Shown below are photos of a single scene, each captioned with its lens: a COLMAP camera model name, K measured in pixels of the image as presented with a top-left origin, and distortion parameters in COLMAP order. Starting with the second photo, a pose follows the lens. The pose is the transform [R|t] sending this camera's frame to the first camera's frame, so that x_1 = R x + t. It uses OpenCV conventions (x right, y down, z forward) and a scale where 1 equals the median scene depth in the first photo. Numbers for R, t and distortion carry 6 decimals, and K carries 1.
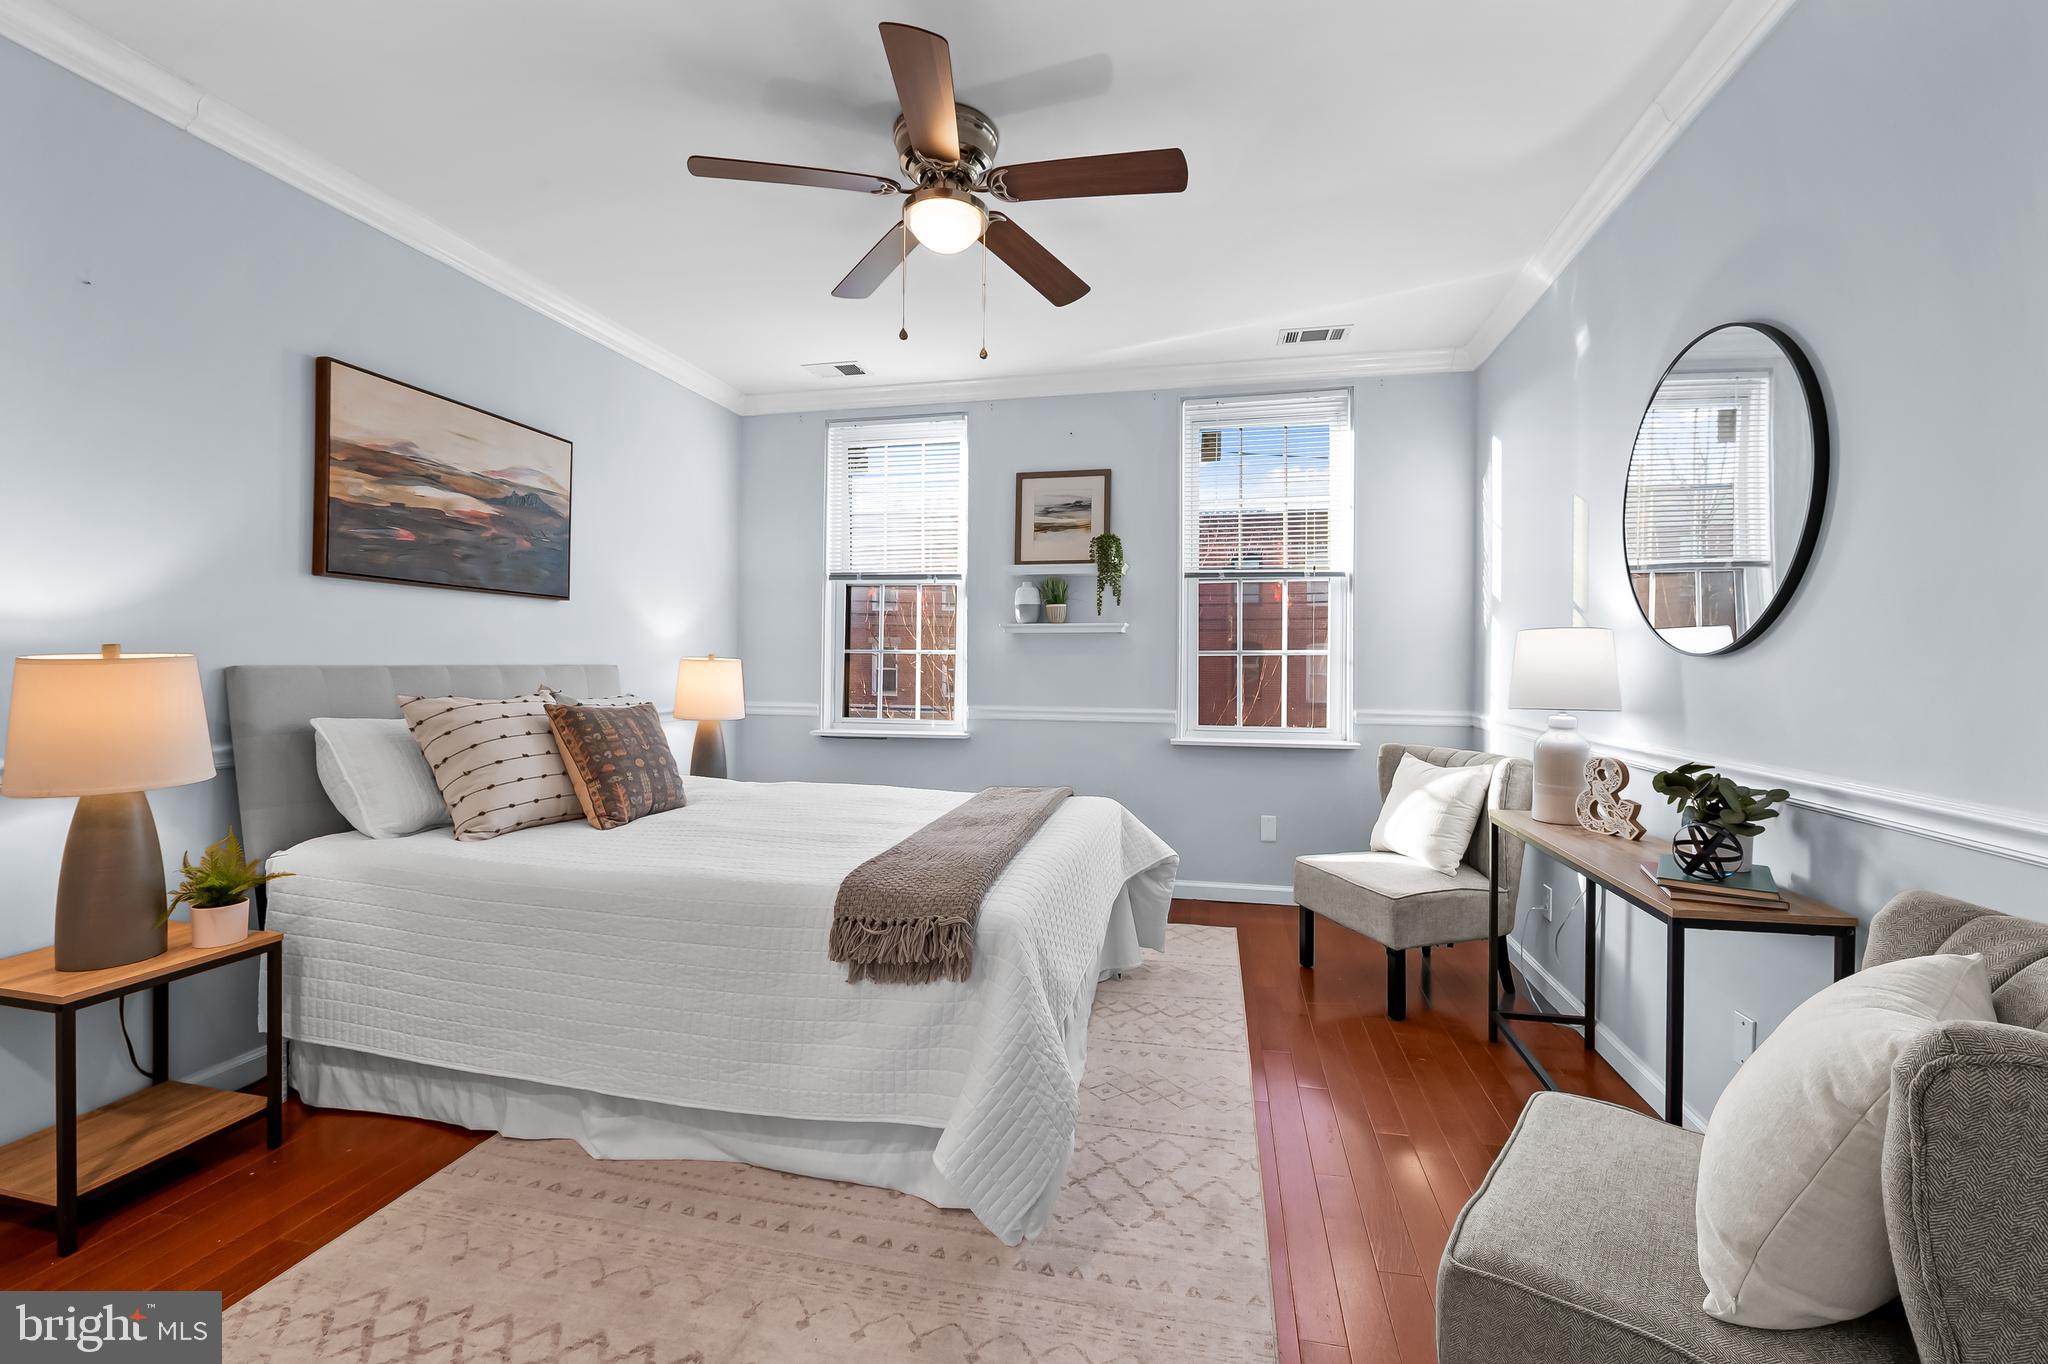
lens RADIAL K [[819.8, 0, 1019.0], [0, 819.8, 665.8], [0, 0, 1]] dist [-0.009521, 0.000080]
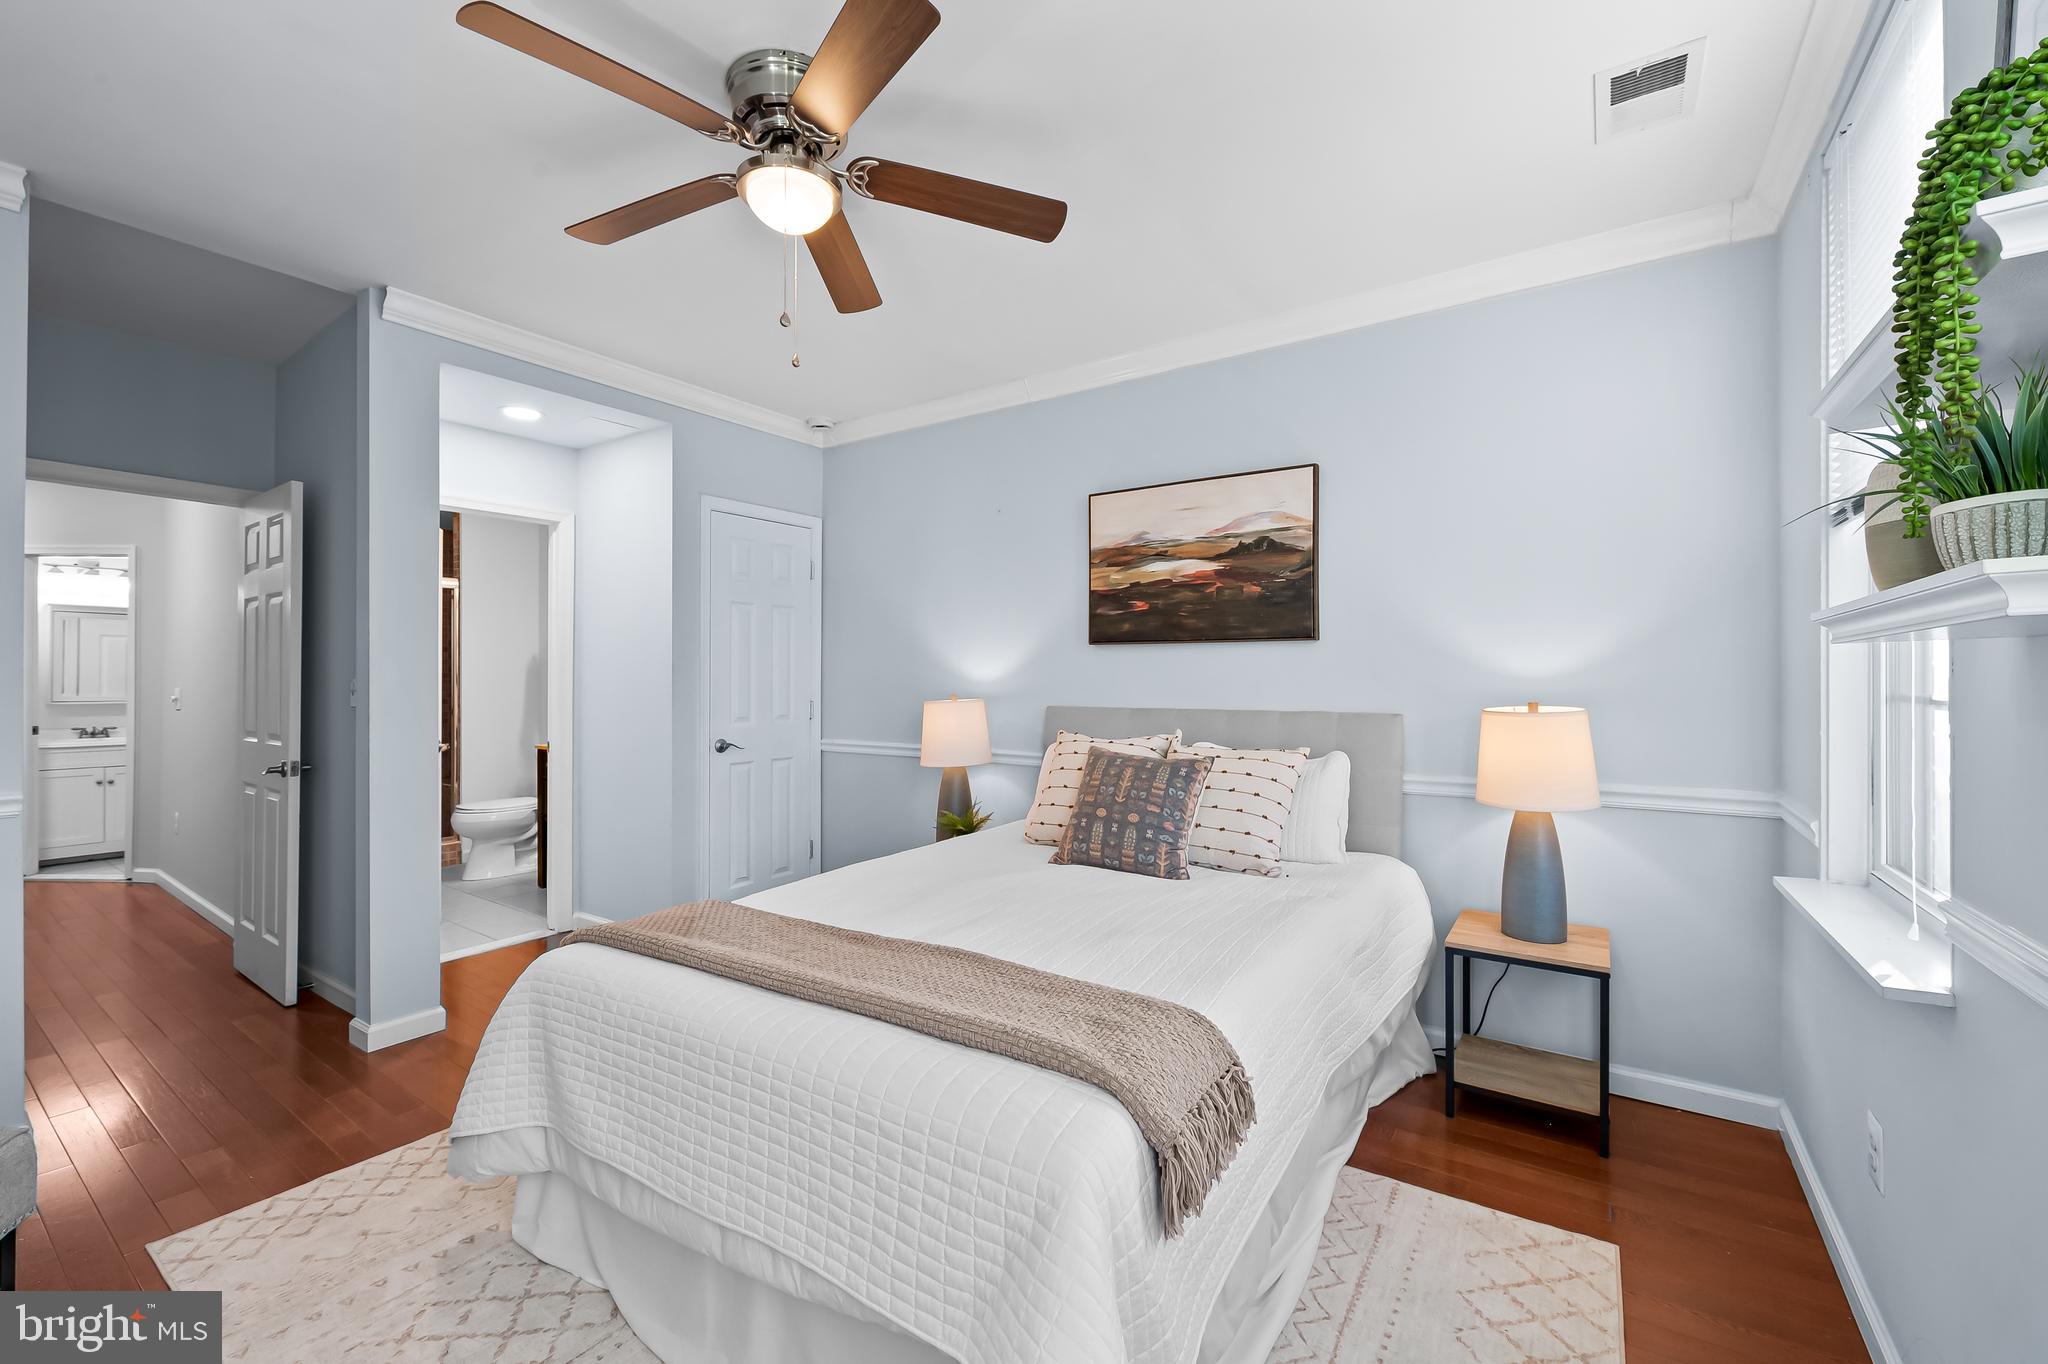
lens RADIAL K [[819.8, 0, 1017.6], [0, 819.8, 678.0], [0, 0, 1]] dist [-0.009521, 0.000080]
pose [[-0.353353, -0.011060, -0.935425, 0.427623], [-0.010477, 0.999914, -0.007865, -0.030135], [0.935432, 0.007021, -0.353438, 1.072925]]
